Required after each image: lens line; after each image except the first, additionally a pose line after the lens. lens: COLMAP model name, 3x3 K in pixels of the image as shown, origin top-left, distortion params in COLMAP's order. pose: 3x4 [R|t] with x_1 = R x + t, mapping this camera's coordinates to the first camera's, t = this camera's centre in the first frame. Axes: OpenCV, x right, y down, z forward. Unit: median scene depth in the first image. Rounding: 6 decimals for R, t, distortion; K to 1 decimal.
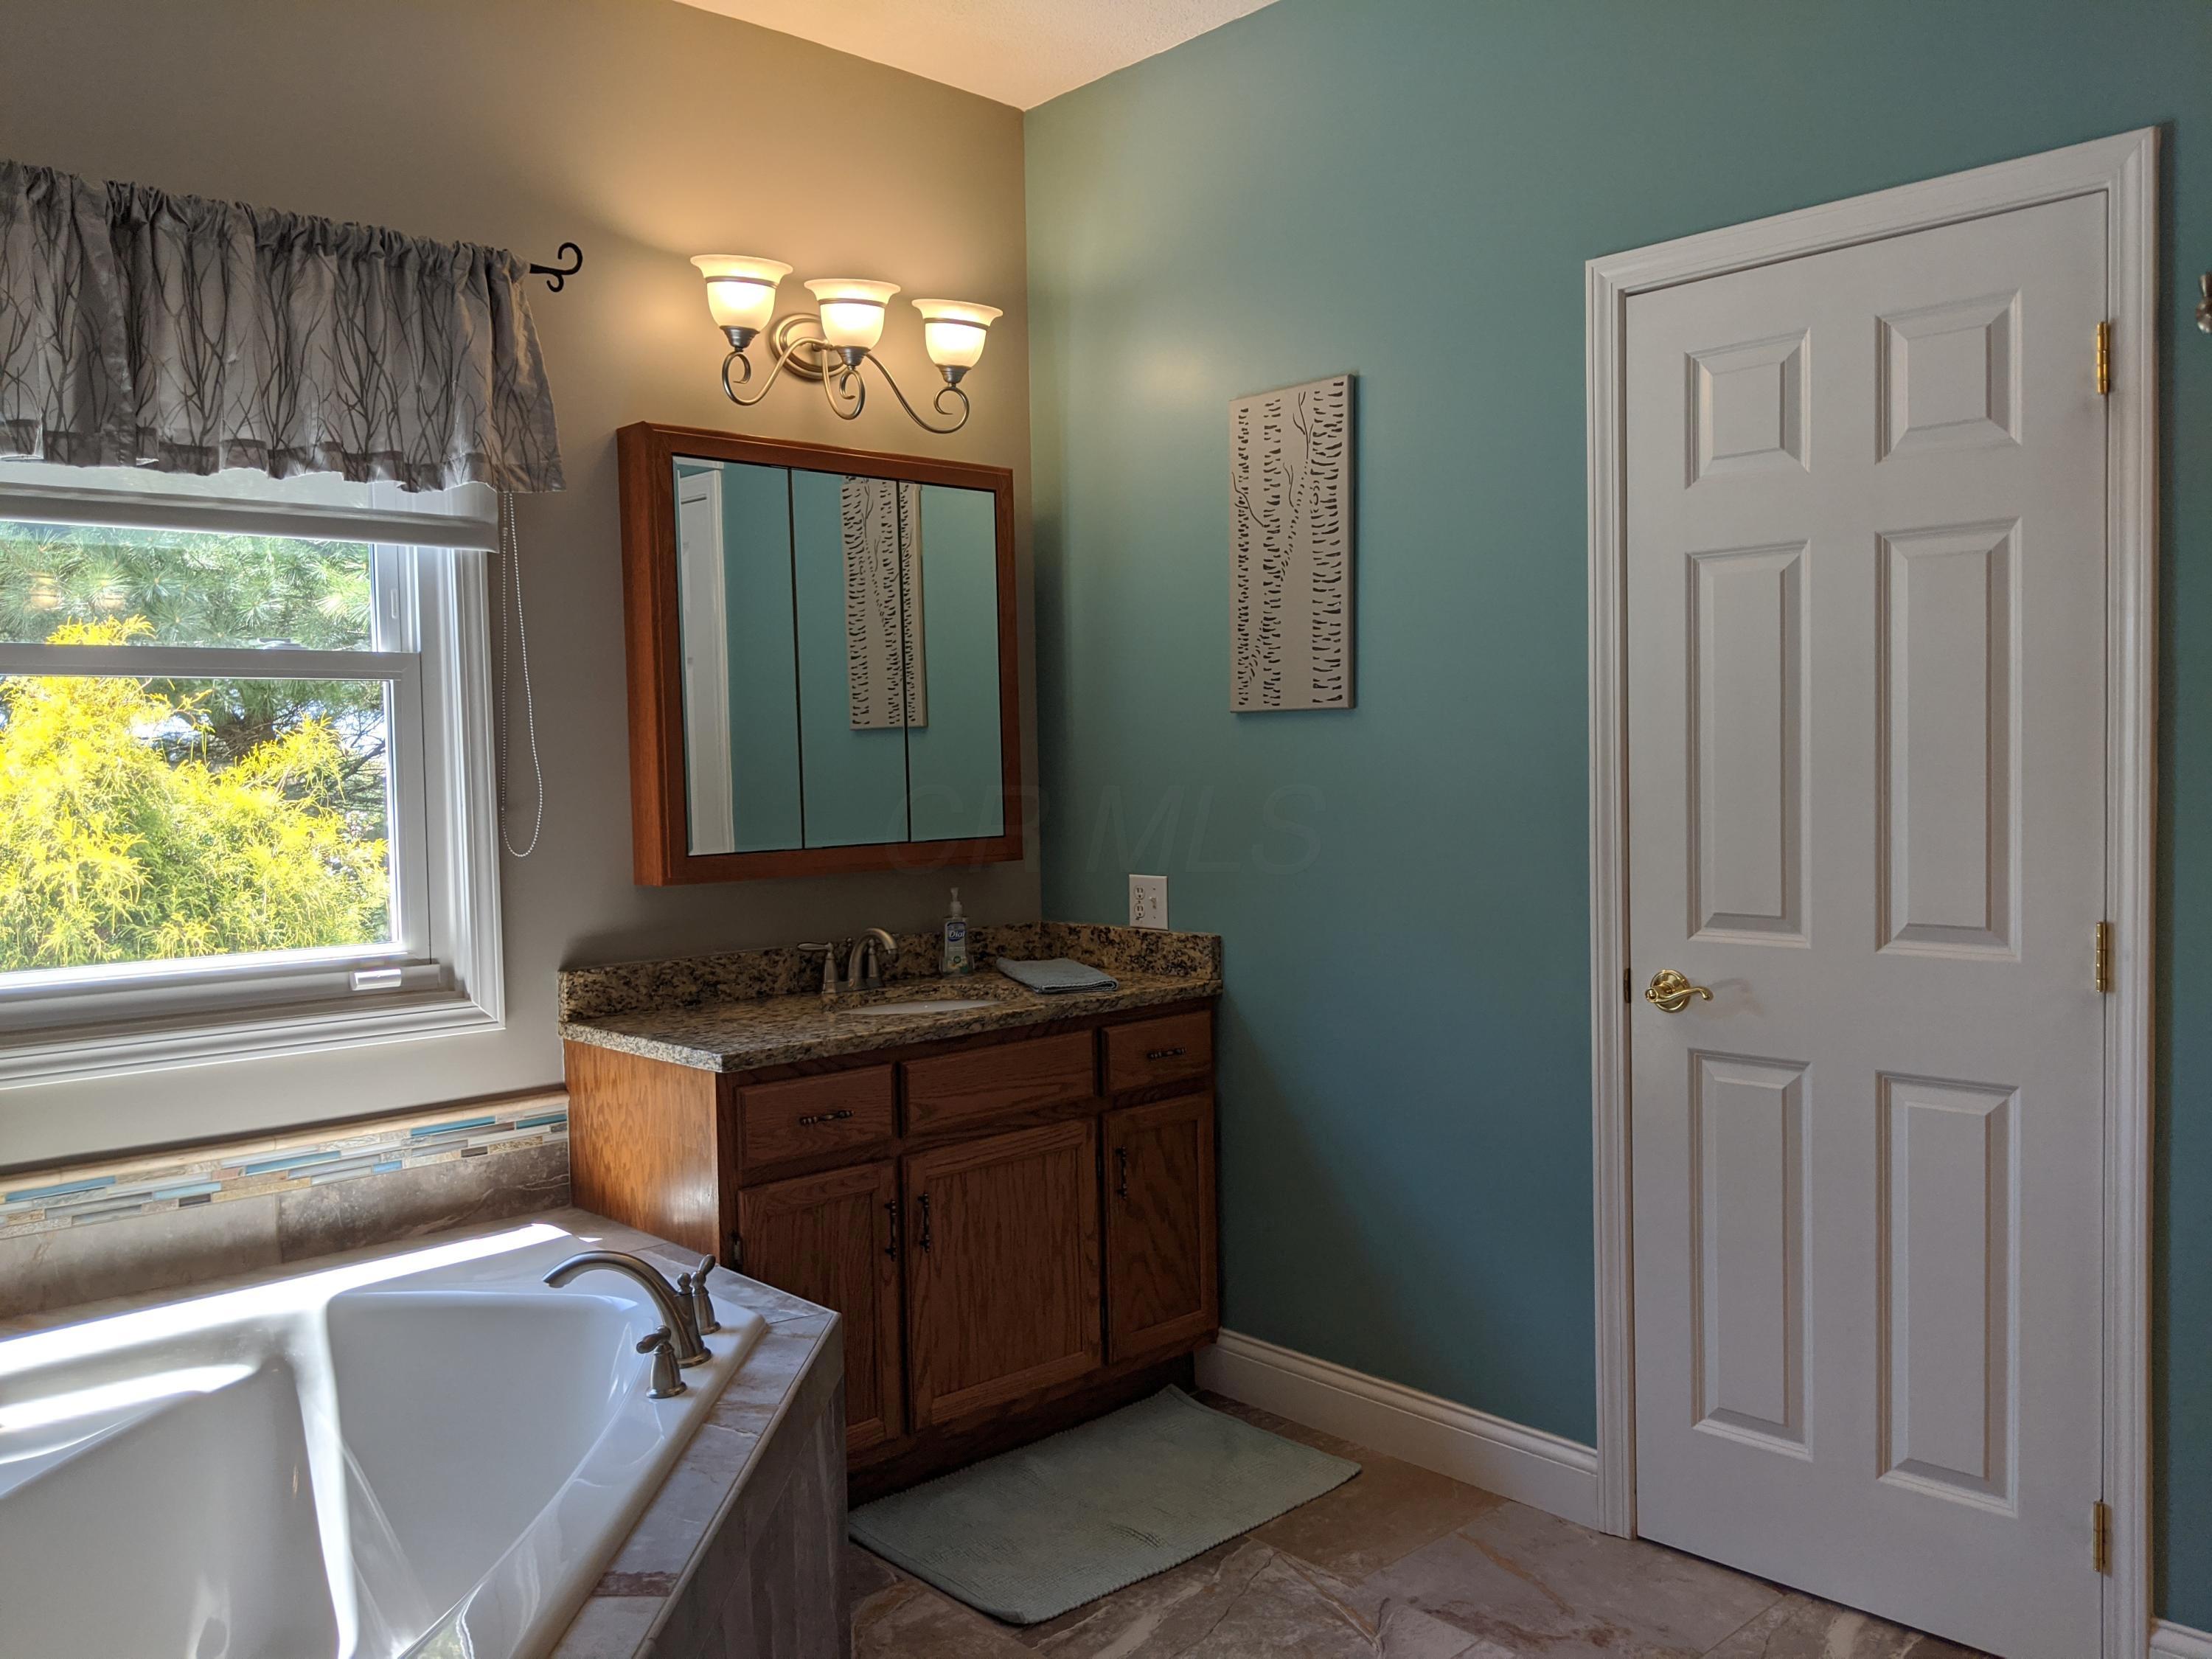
lens RADIAL K [[1786.6, 0, 1106.0], [0, 1786.6, 829.5], [0, 0, 1]] dist [0.027927, -0.047040]
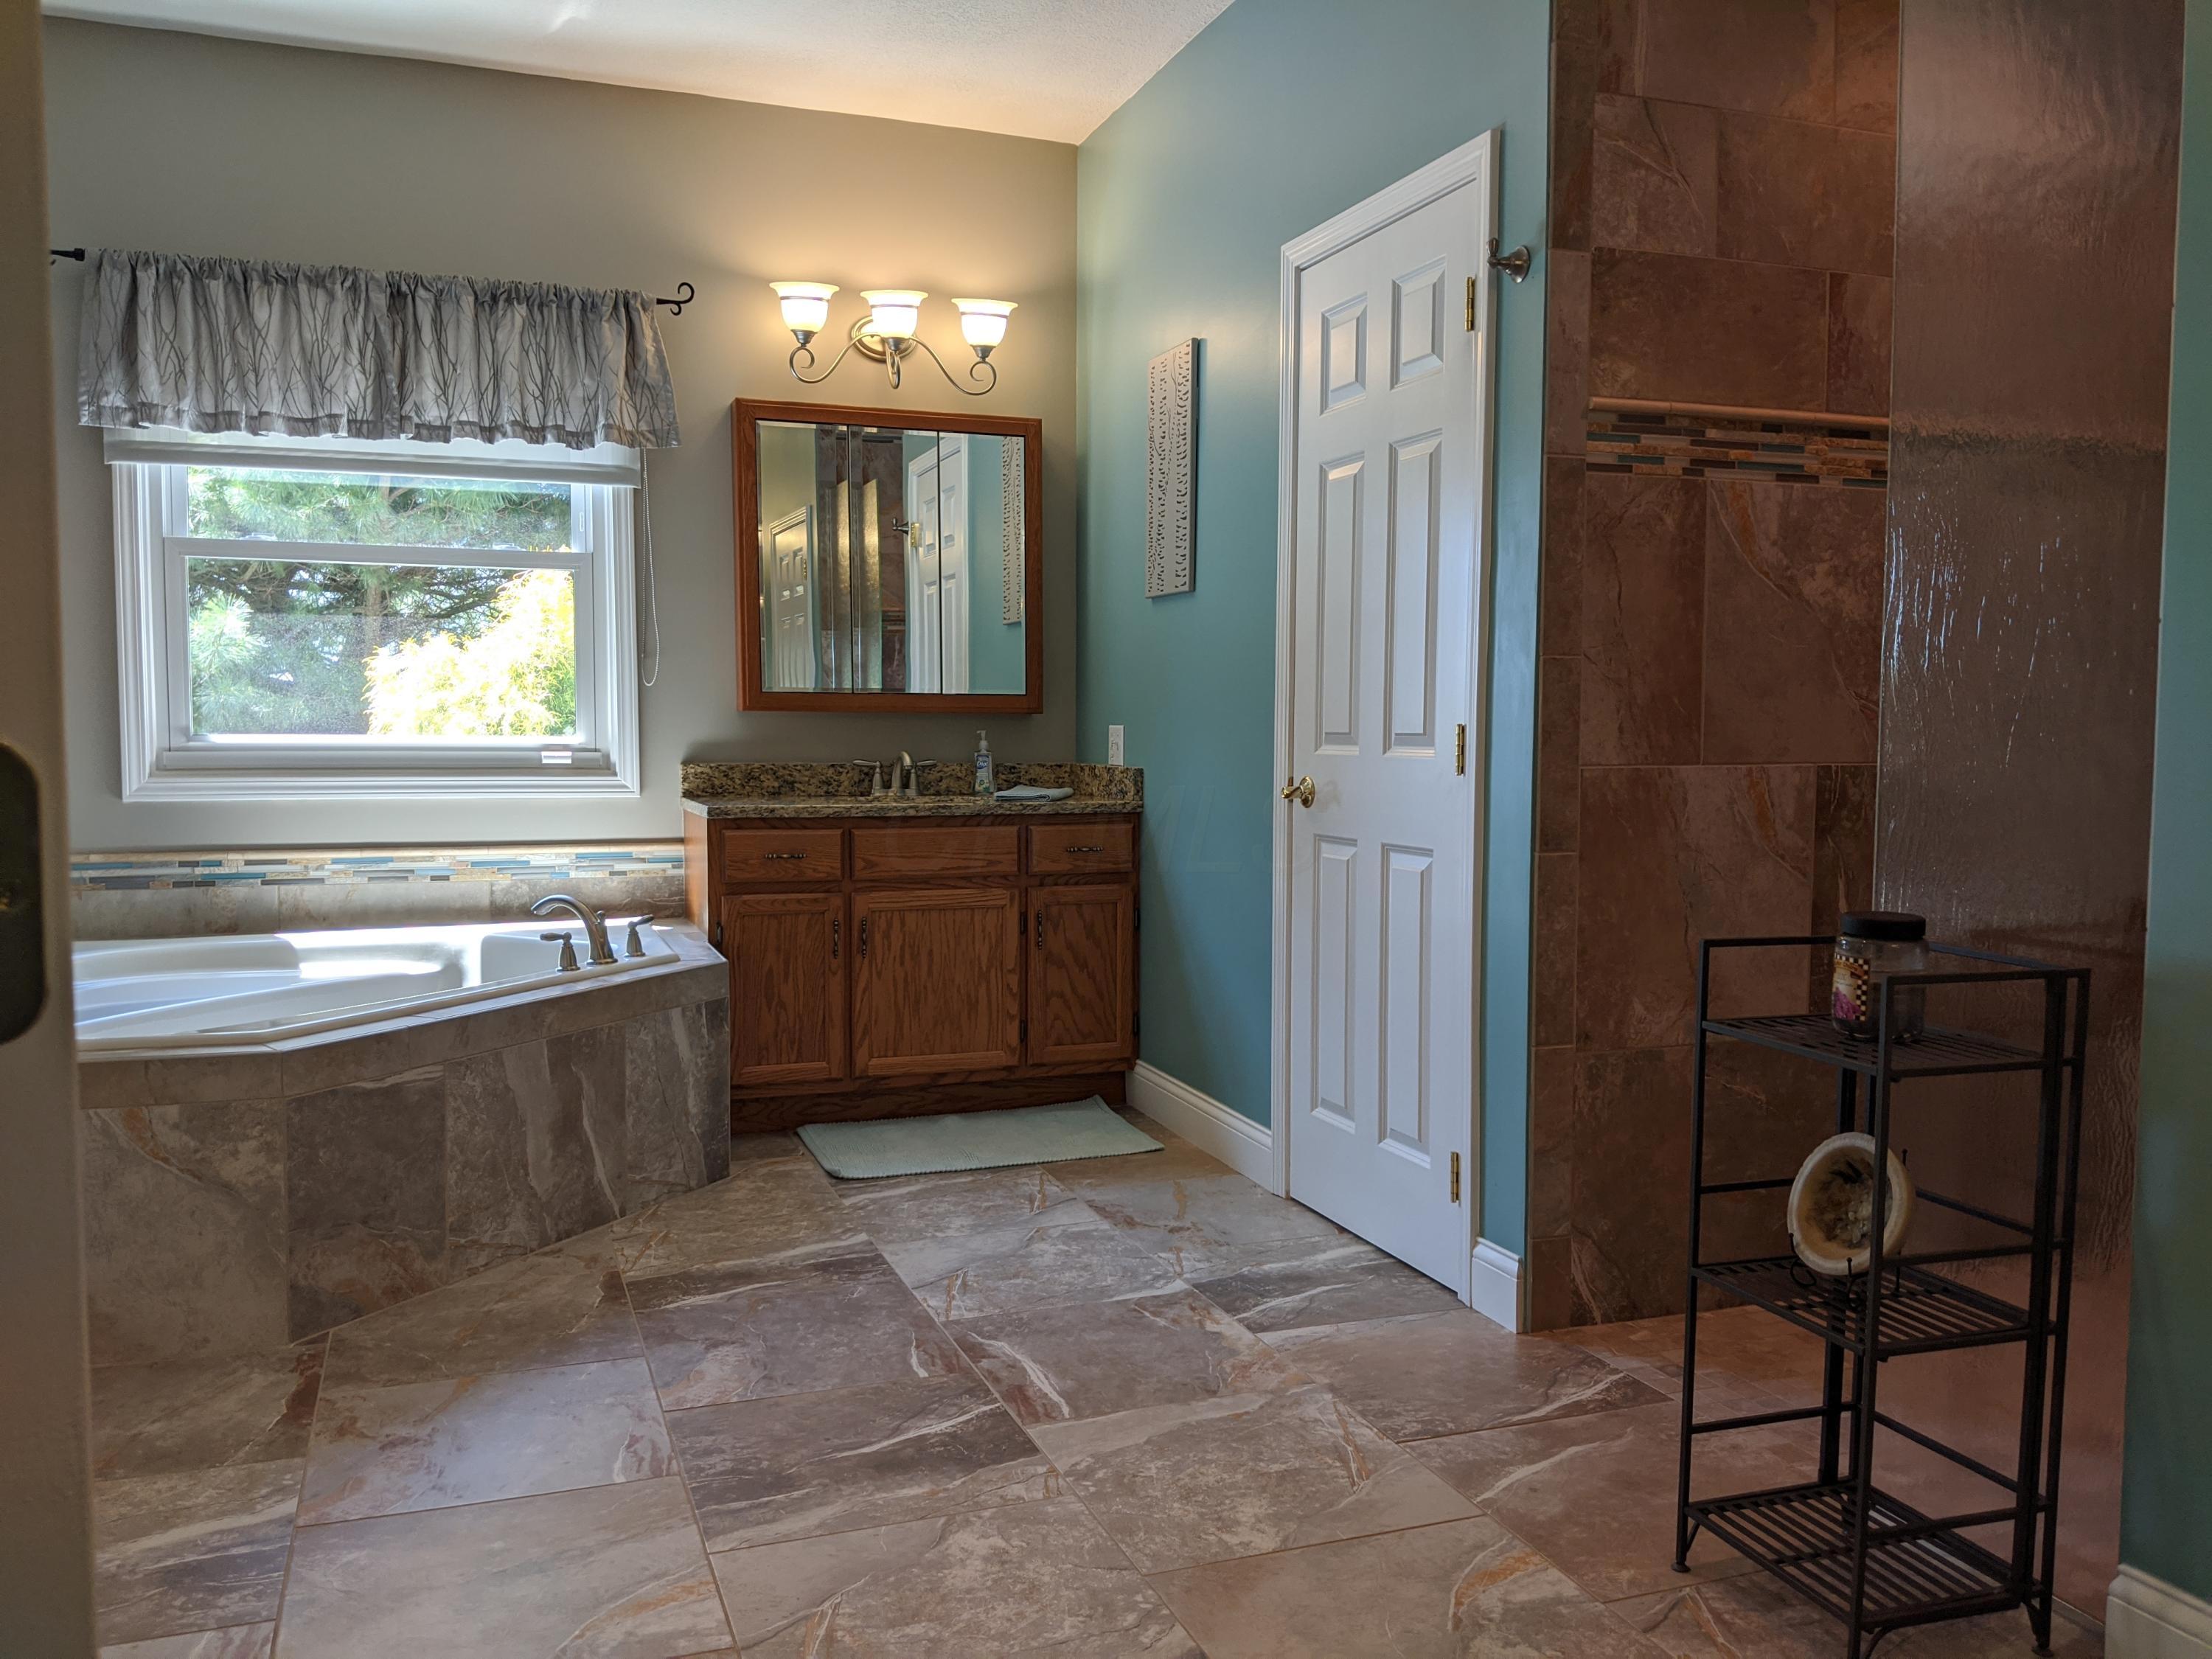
lens RADIAL K [[1763.9, 0, 1101.4], [0, 1763.9, 854.5], [0, 0, 1]] dist [0.095402, -0.184912]
pose [[0.921371, 0.052929, -0.385064, 0.669557], [-0.039053, 0.998278, 0.043772, 0.082337], [0.386718, -0.025293, 0.921851, -0.285608]]
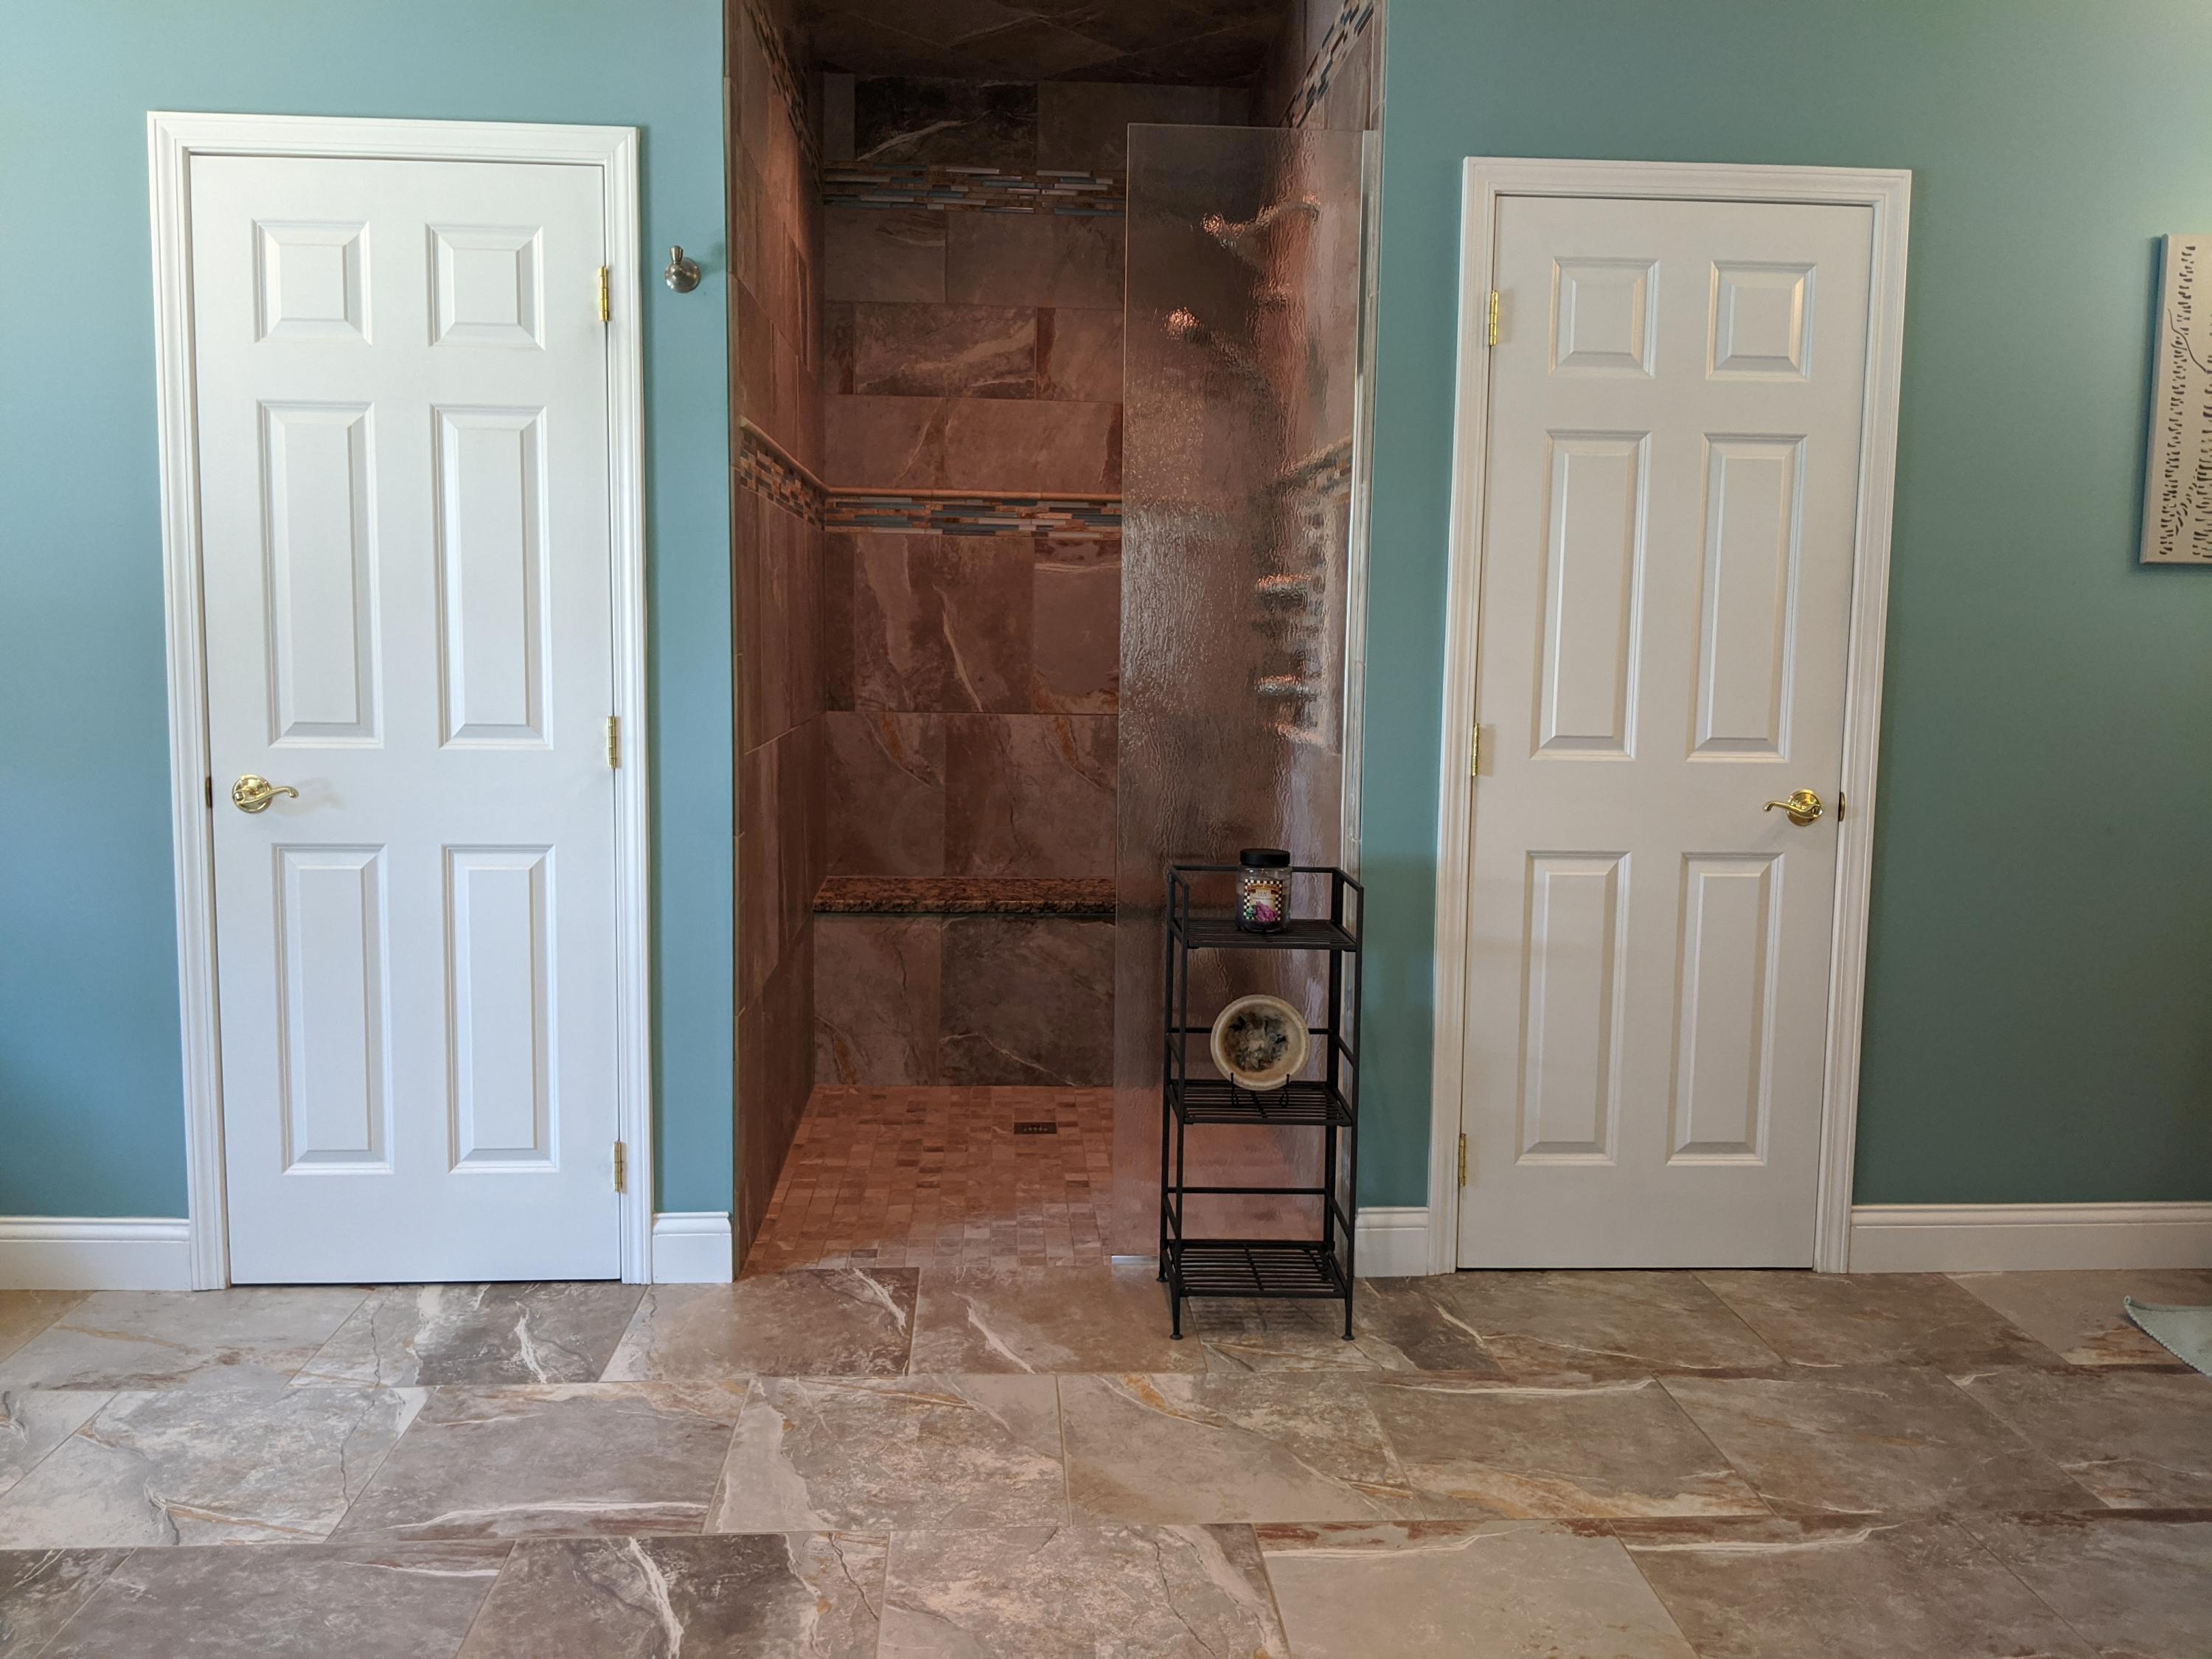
lens RADIAL K [[1776.6, 0, 1106.0], [0, 1776.6, 829.5], [0, 0, 1]] dist [0.061008, -0.102811]
pose [[0.637138, -0.058766, 0.768506, -0.200314], [0.008047, 0.997542, 0.069609, 0.036717], [-0.770708, -0.038167, 0.636045, -0.123396]]
